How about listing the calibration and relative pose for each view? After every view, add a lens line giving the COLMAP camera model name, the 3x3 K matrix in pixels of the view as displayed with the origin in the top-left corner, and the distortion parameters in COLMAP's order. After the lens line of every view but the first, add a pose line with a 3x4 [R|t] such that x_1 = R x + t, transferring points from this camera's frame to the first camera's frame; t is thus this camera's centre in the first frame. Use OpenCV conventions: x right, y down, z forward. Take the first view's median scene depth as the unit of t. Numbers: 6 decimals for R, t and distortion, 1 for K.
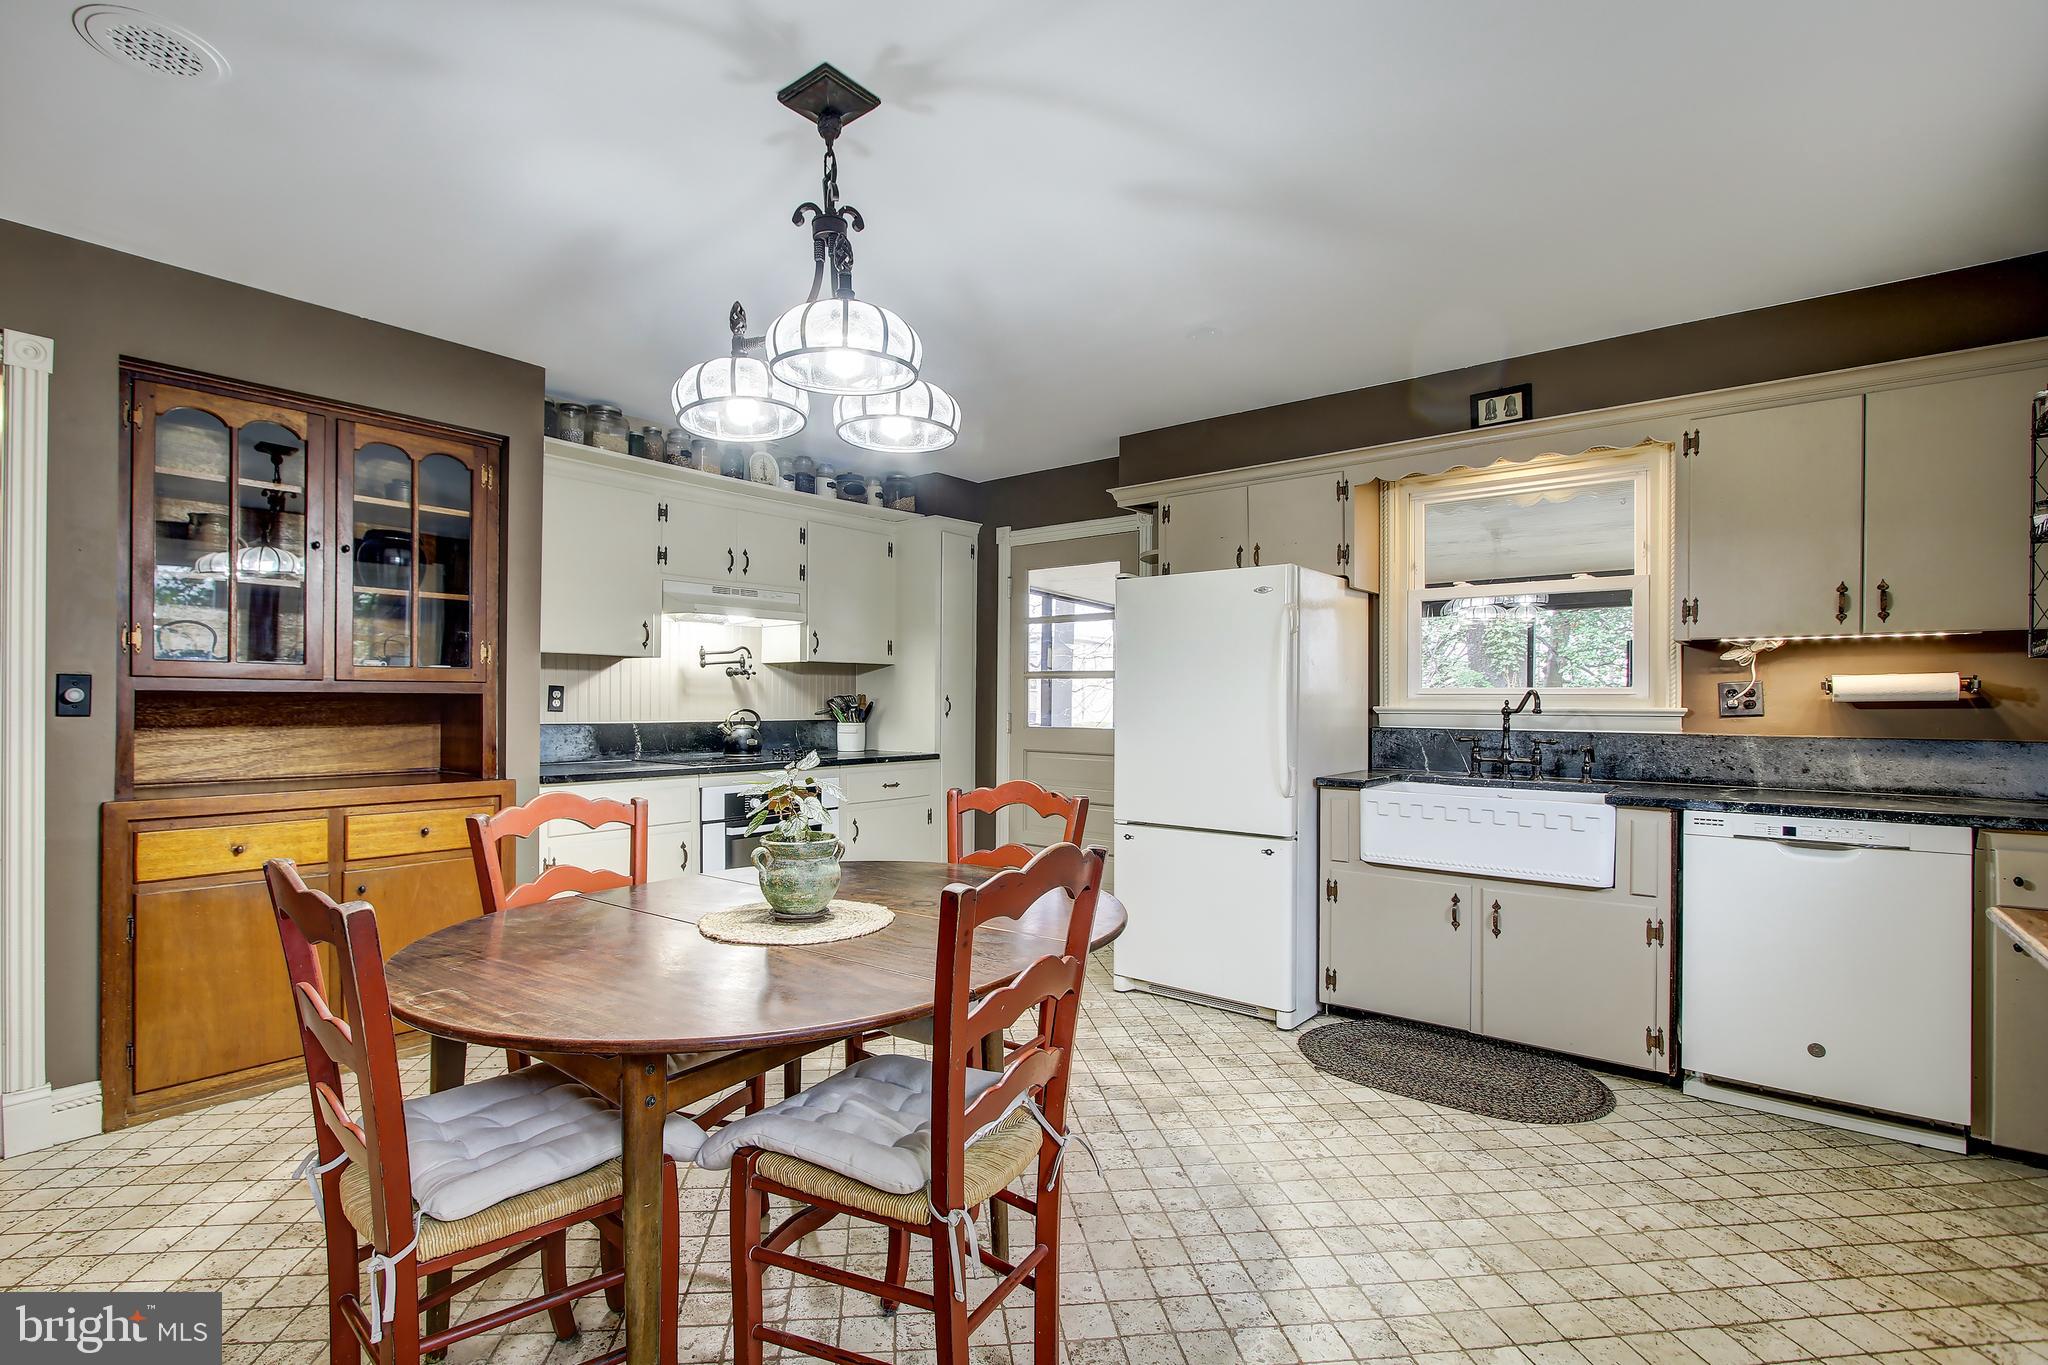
lens RADIAL K [[968.0, 0, 1024.6], [0, 968.0, 702.0], [0, 0, 1]] dist [-0.001346, 0.000109]
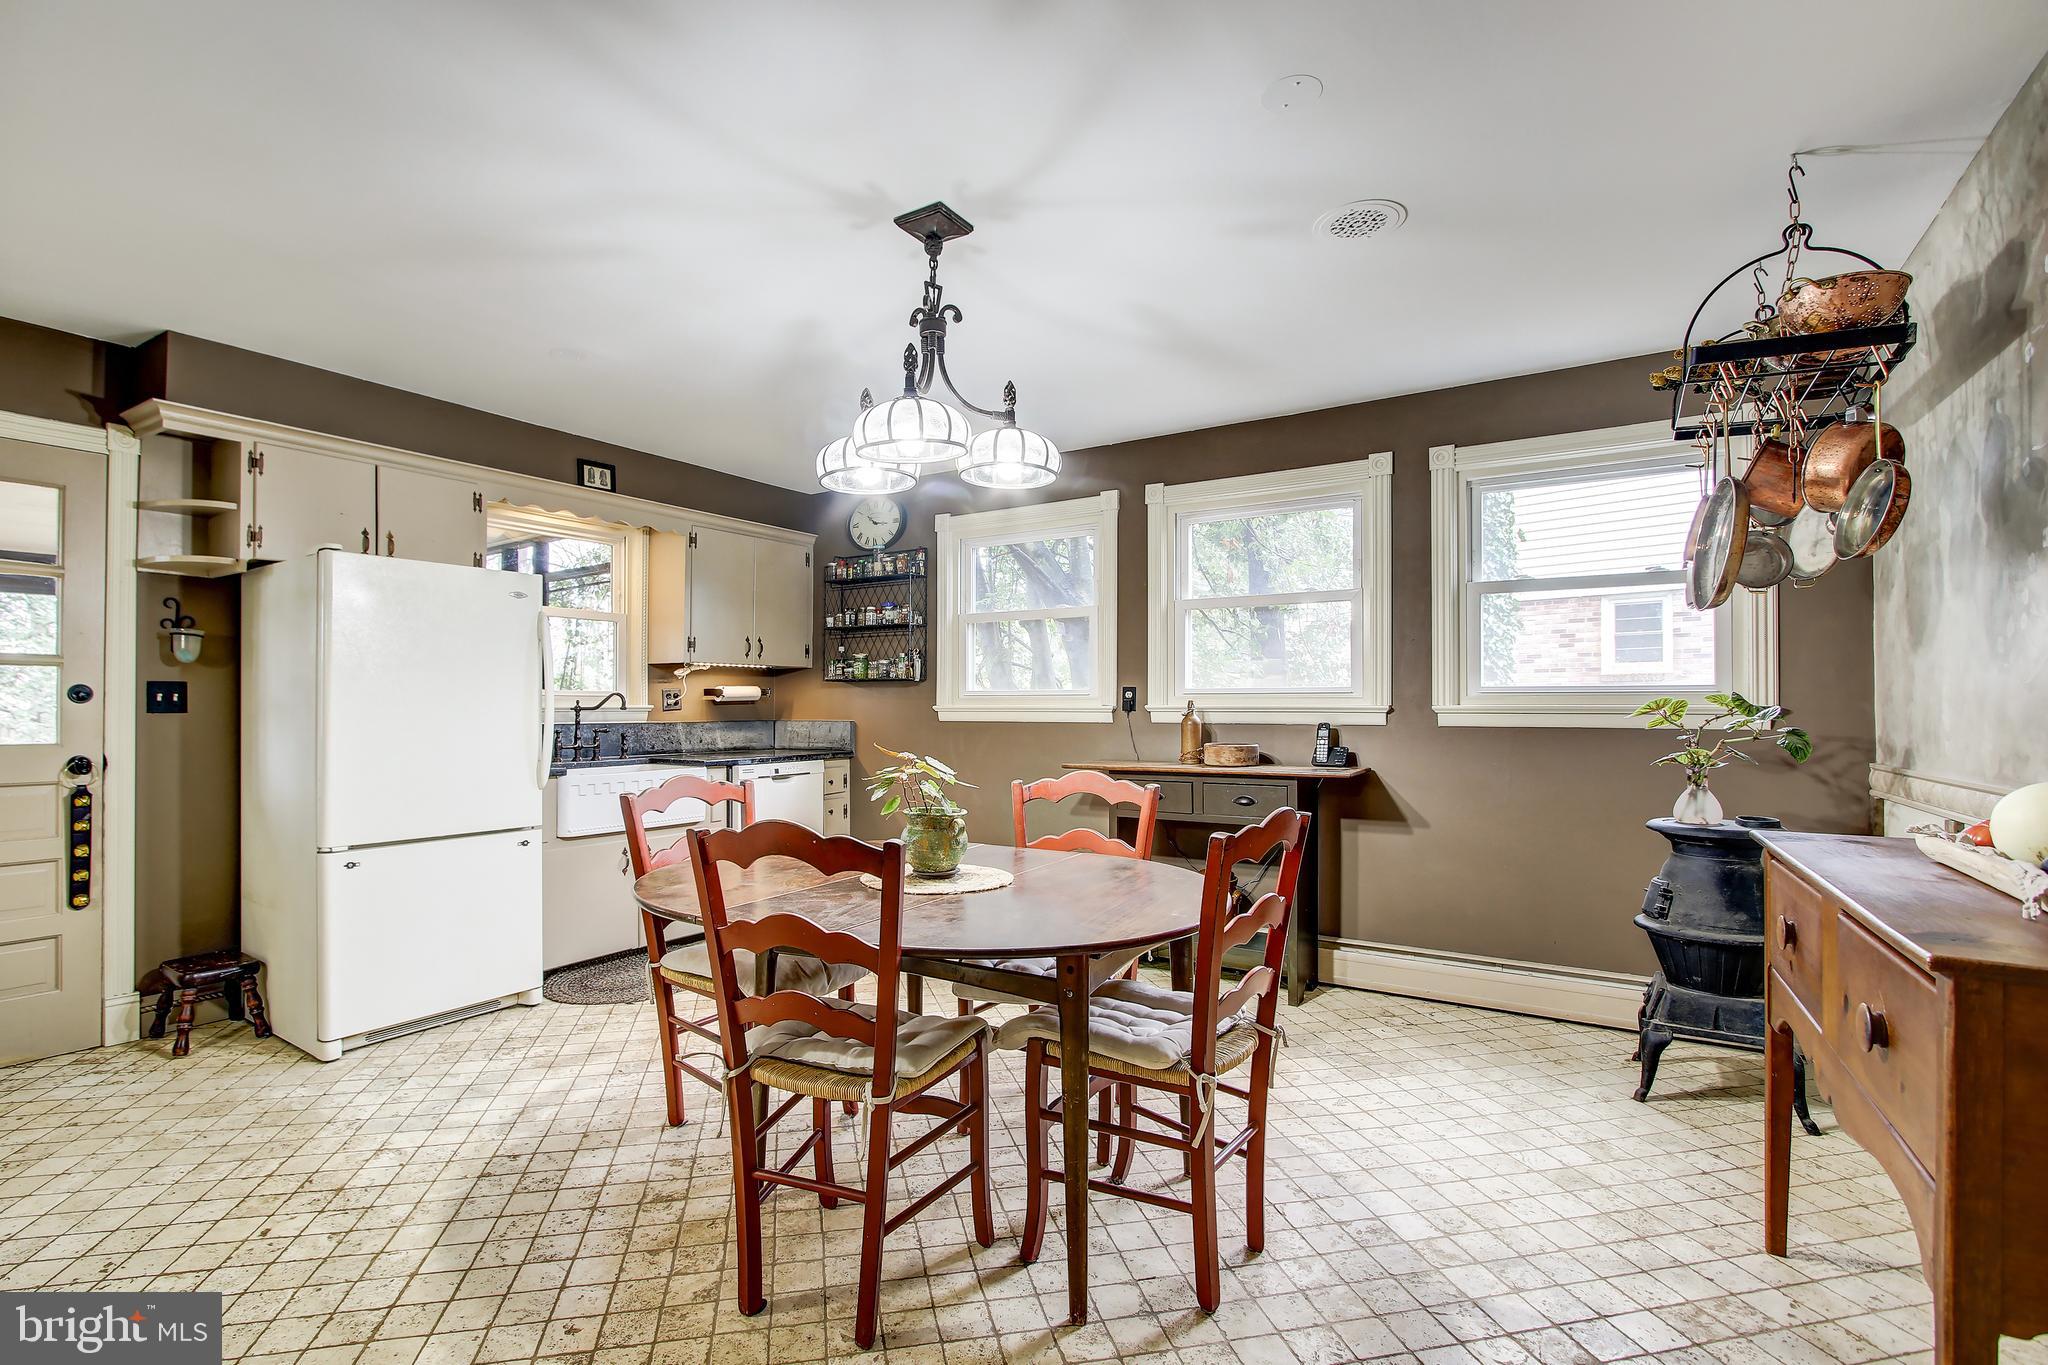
lens RADIAL K [[951.0, 0, 992.6], [0, 951.0, 690.4], [0, 0, 1]] dist [0.012162, 0.000141]
pose [[-0.086677, 0.009836, 0.996188, -0.846063], [-0.001312, 0.999949, -0.009987, -0.002896], [-0.996236, -0.002172, -0.086660, 0.587039]]
